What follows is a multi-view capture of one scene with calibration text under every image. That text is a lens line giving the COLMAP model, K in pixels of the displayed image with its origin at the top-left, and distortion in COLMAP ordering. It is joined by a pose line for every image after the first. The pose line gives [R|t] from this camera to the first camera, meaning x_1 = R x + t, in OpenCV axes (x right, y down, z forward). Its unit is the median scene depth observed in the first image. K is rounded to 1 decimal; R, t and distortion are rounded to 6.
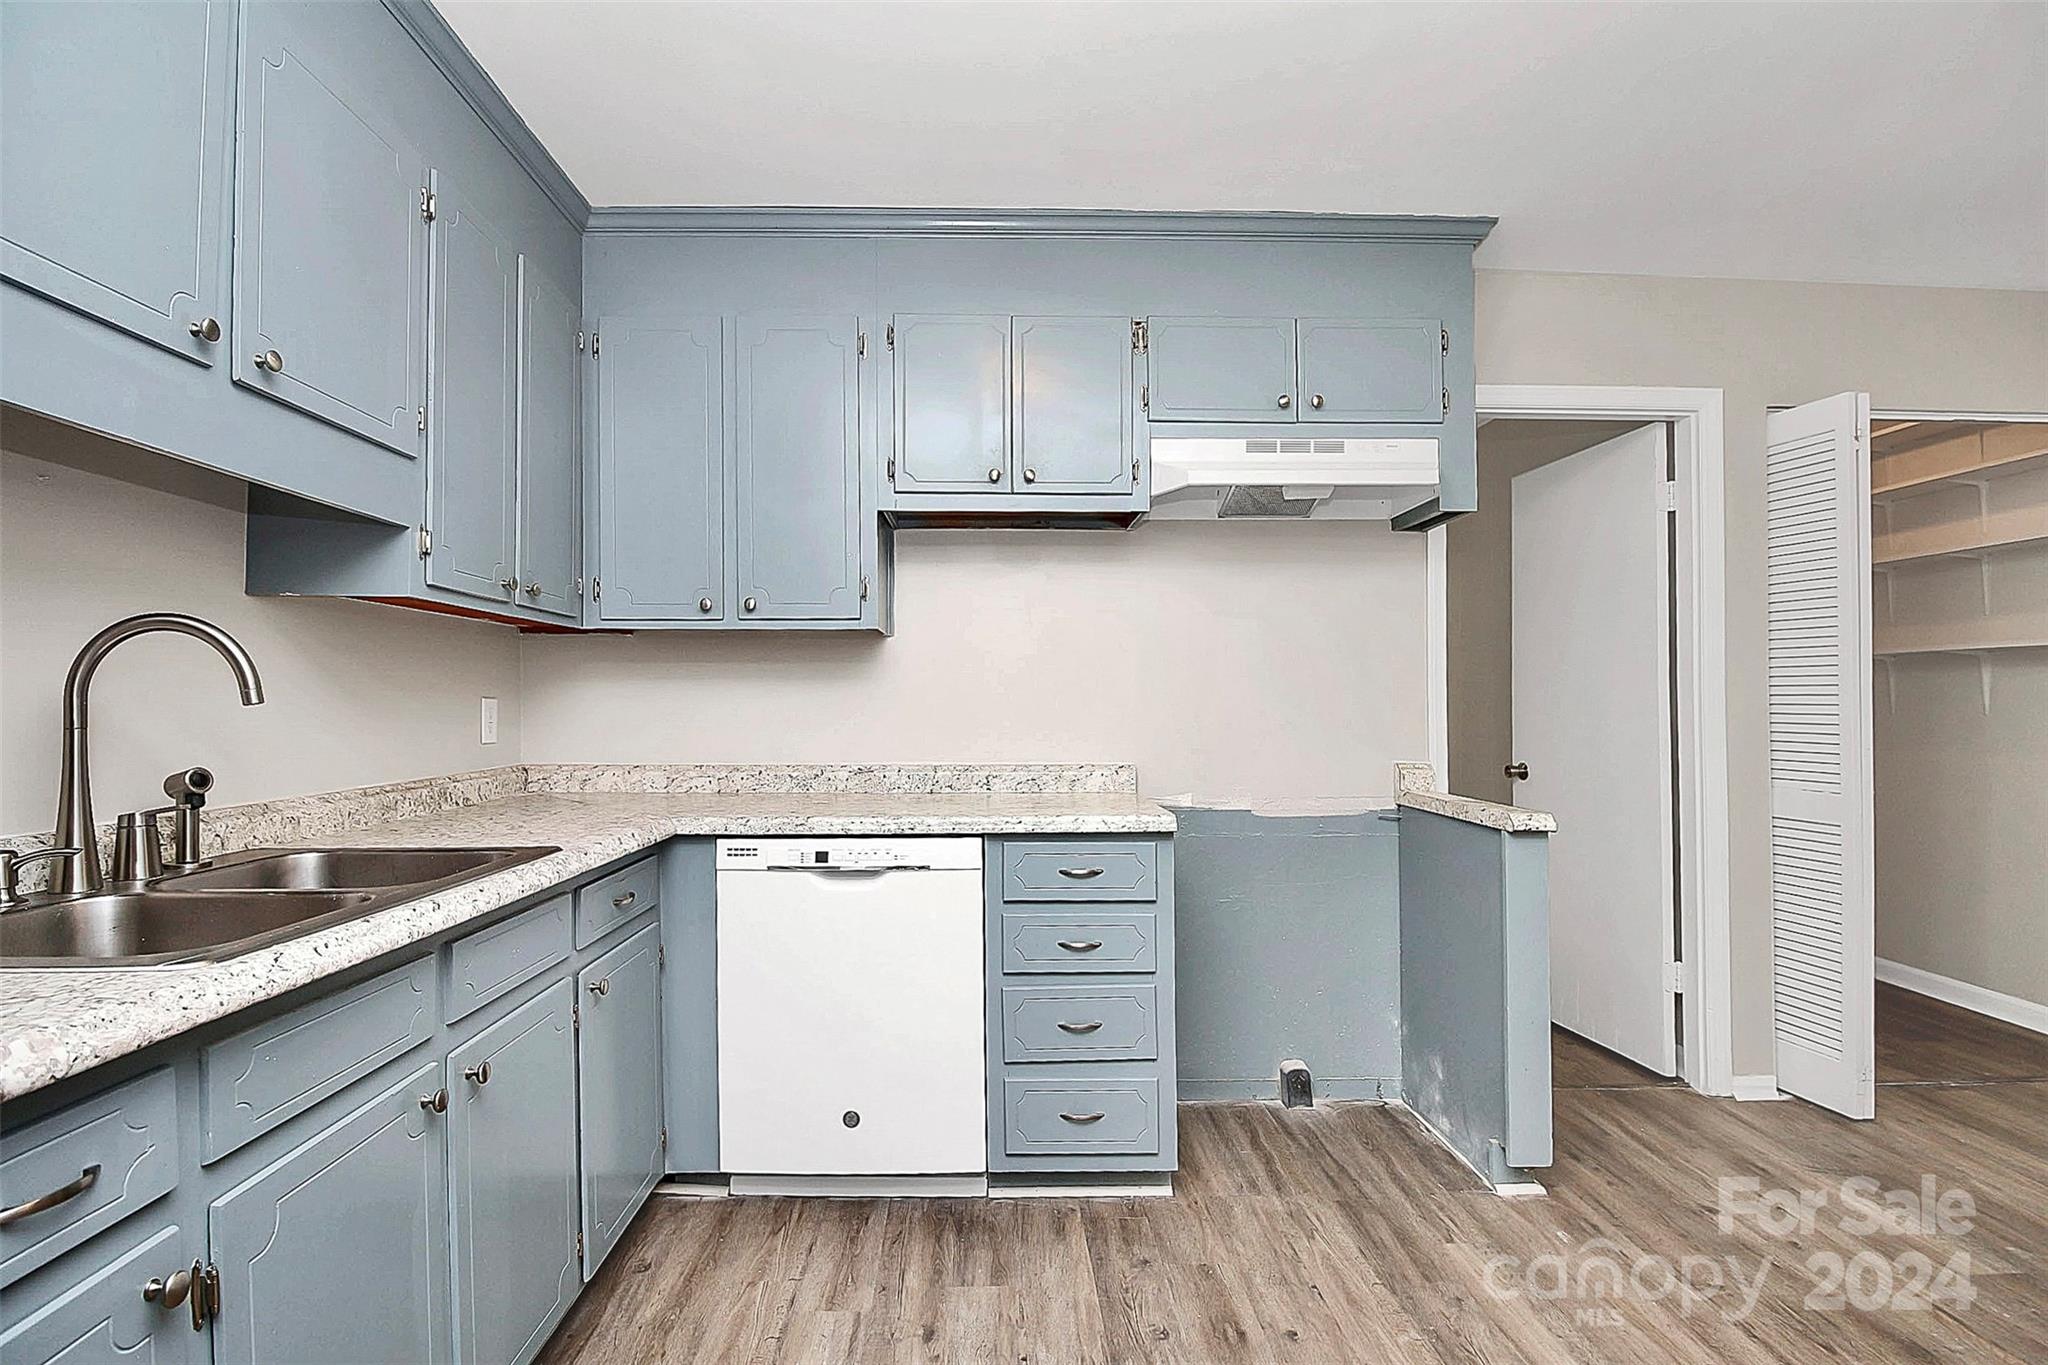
lens RADIAL K [[985.5, 0, 1003.4], [0, 985.5, 685.1], [0, 0, 1]] dist [0.000607, -0.007581]
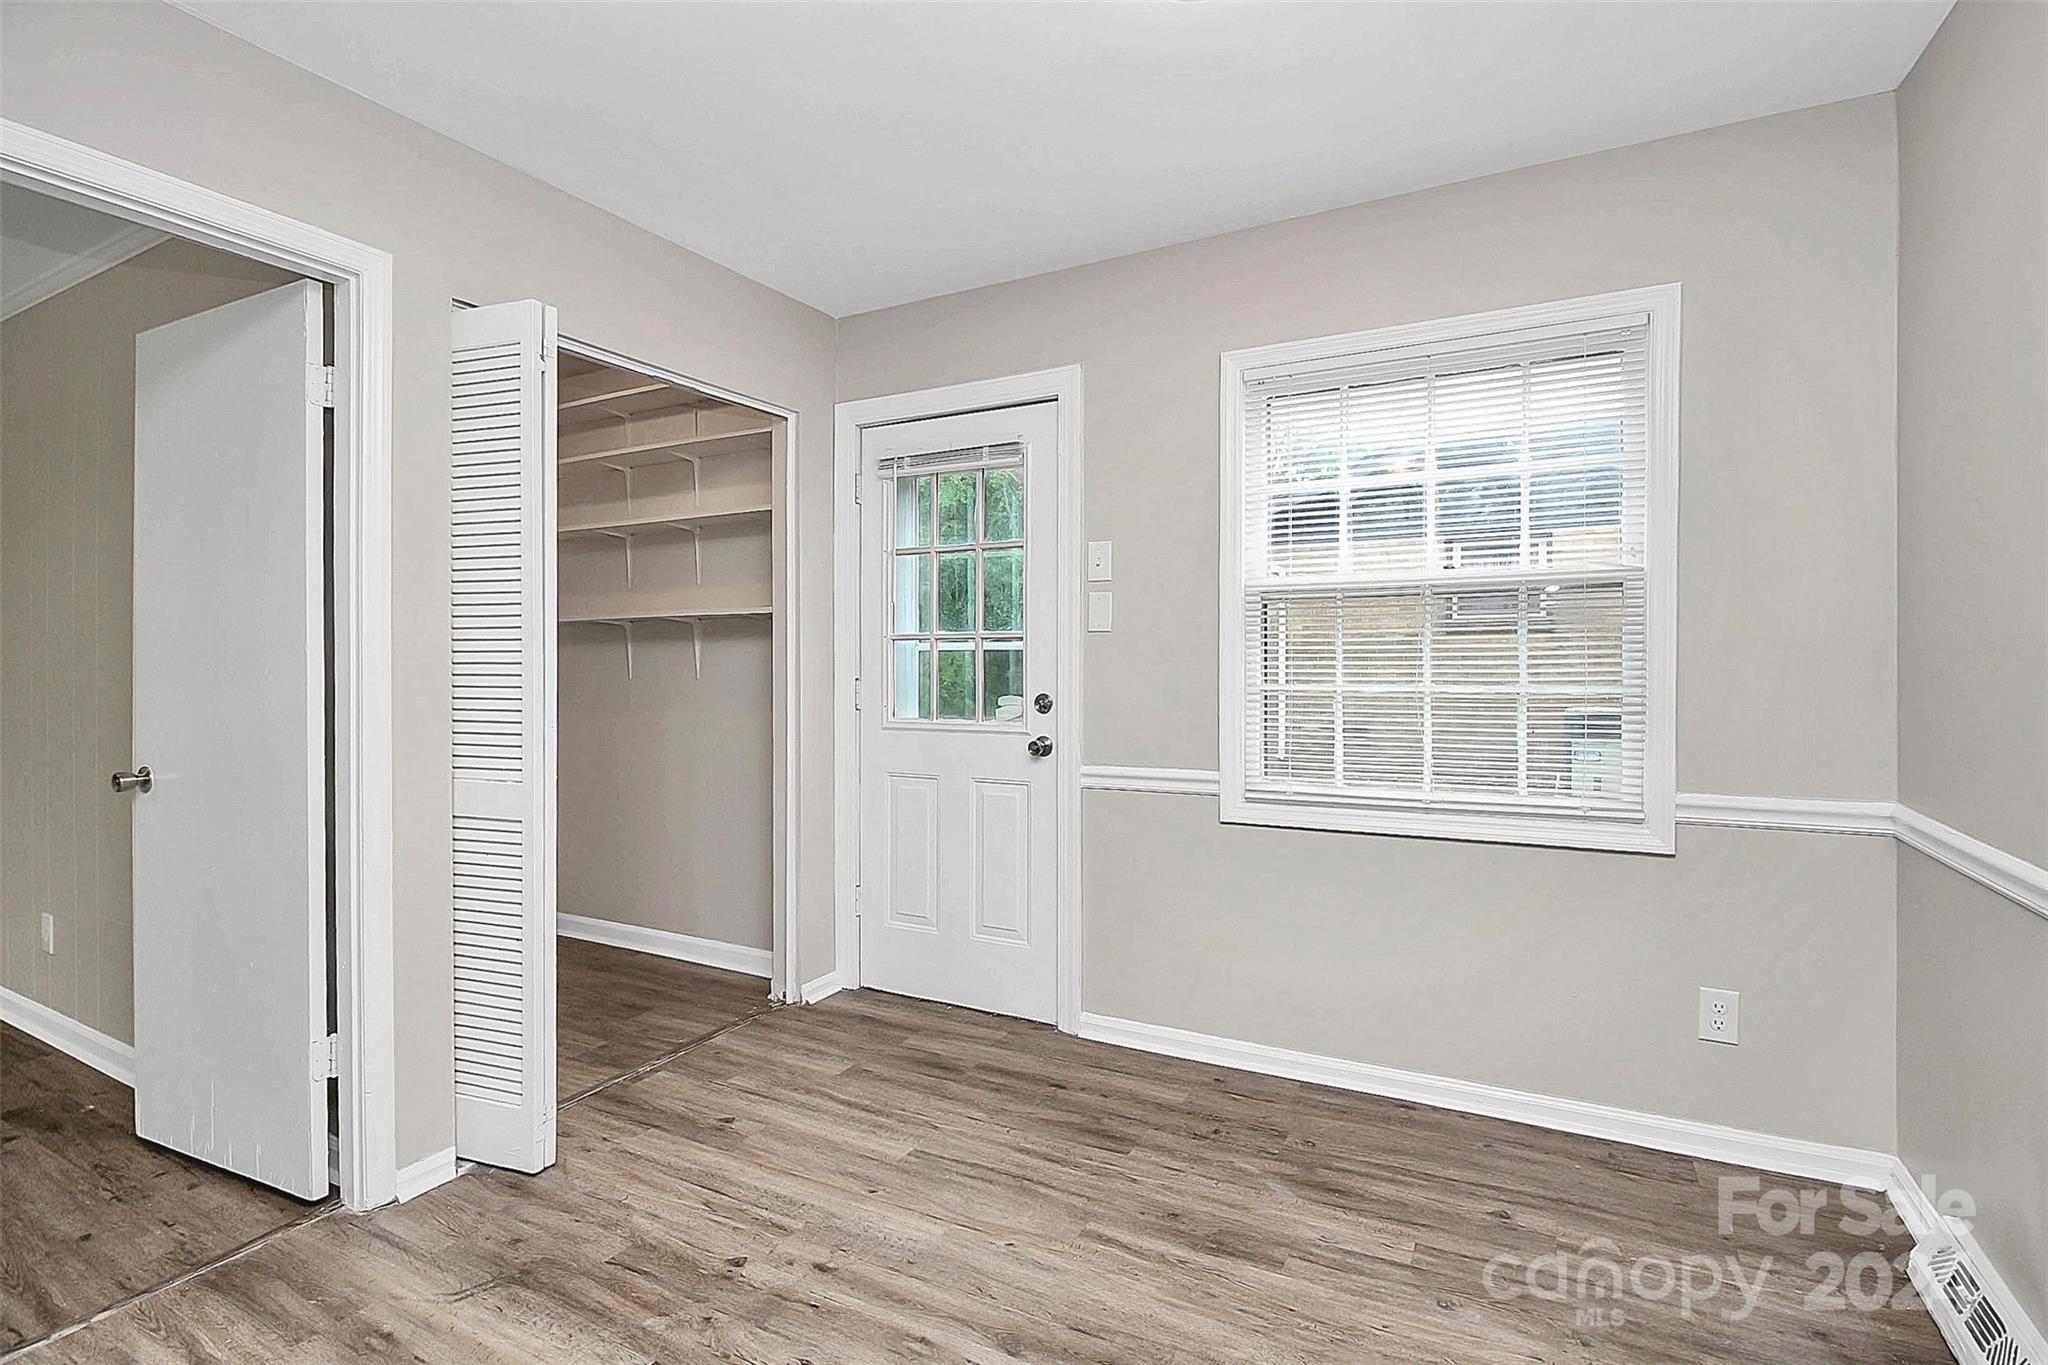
lens RADIAL K [[985.0, 0, 1017.2], [0, 985.0, 658.1], [0, 0, 1]] dist [0.003390, -0.006622]
pose [[0.493514, -0.001632, 0.869736, 0.391508], [-0.007136, 0.999957, 0.005925, -0.002510], [-0.869708, -0.009130, 0.493481, 0.266143]]
